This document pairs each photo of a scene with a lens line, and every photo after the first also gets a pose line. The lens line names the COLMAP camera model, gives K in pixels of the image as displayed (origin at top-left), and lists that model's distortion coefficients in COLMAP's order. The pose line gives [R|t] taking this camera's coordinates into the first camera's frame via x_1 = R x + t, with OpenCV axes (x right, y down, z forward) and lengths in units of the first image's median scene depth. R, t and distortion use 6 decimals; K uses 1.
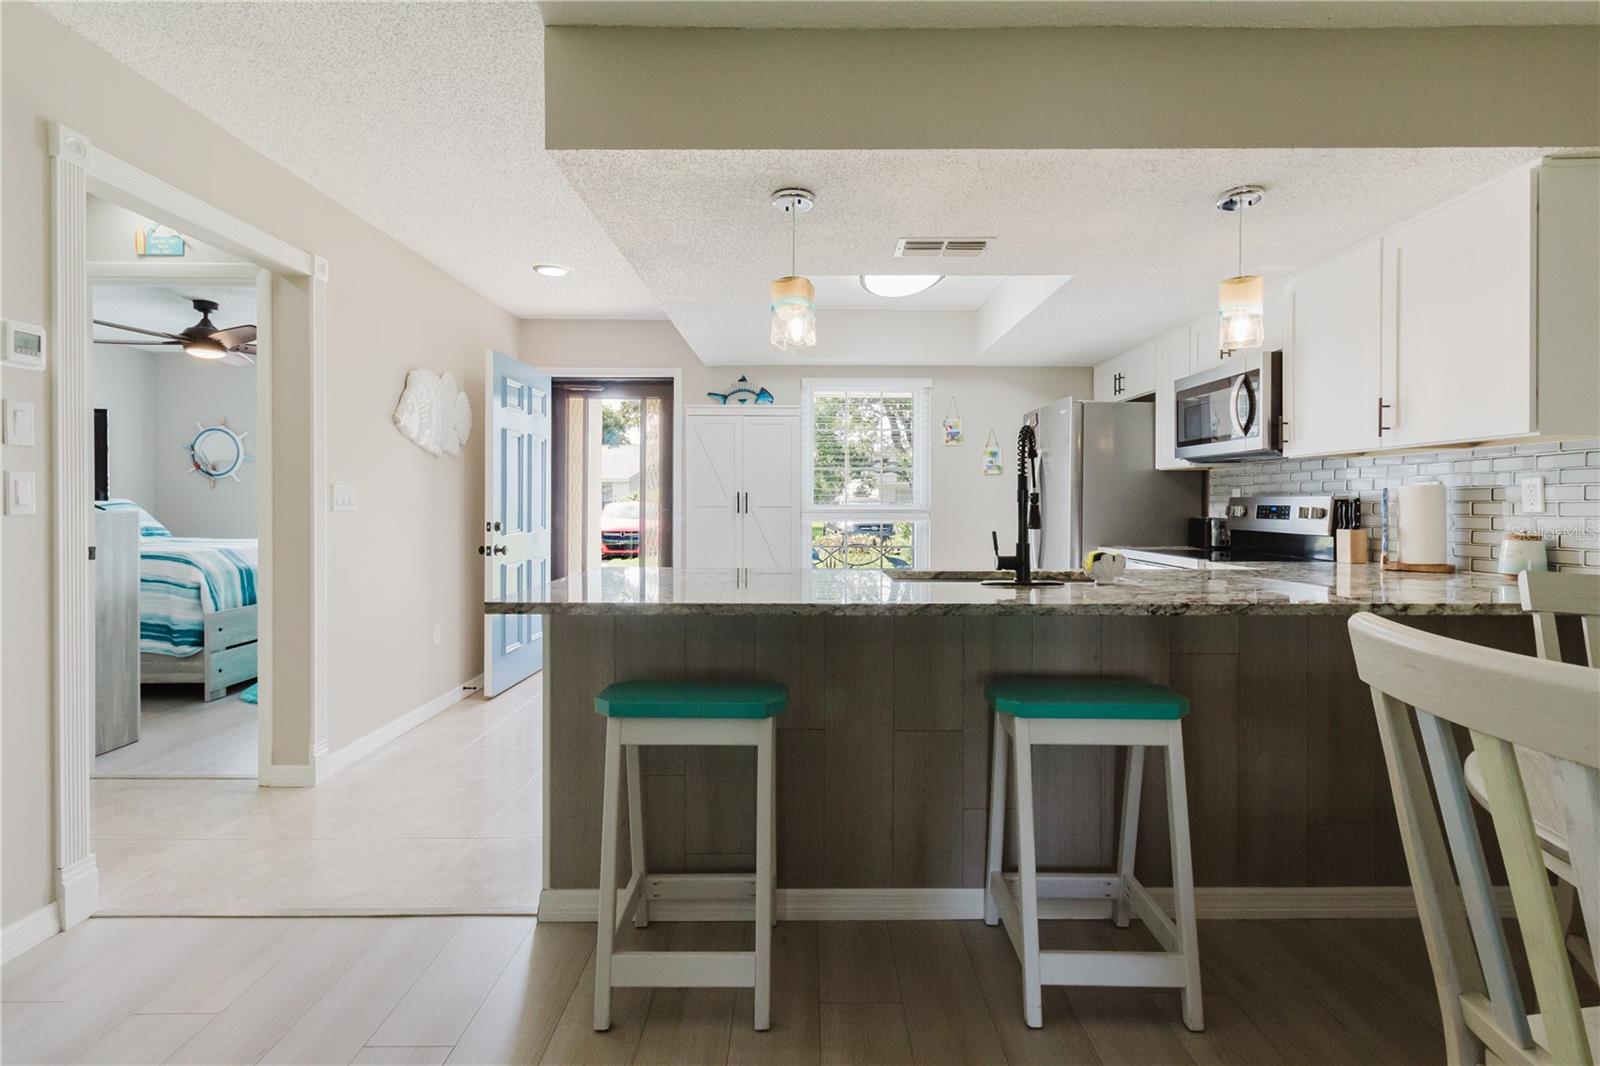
lens RADIAL K [[746.9, 0, 798.5], [0, 746.9, 505.3], [0, 0, 1]] dist [0.006280, 0.001158]
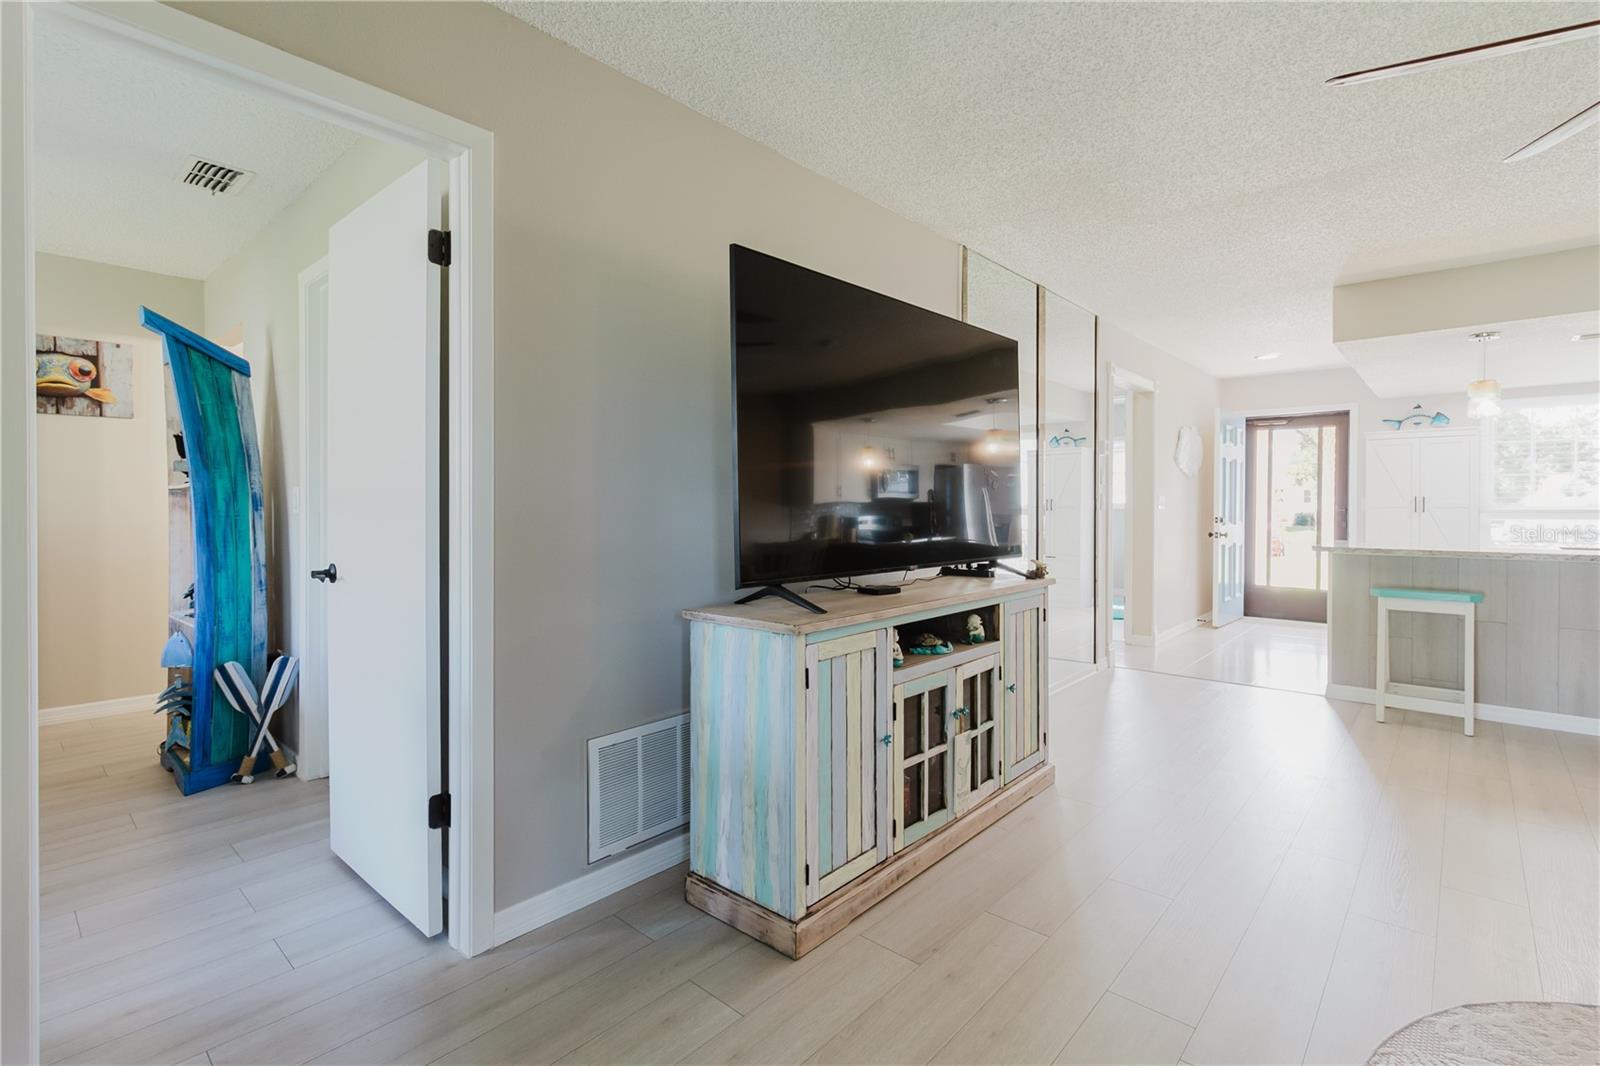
lens RADIAL K [[746.9, 0, 813.0], [0, 746.9, 511.9], [0, 0, 1]] dist [0.006280, 0.001158]
pose [[0.759411, 0.003371, -0.650603, -0.041419], [0.000233, 0.999985, 0.005453, 0.003531], [0.650612, -0.004293, 0.759398, -1.063173]]
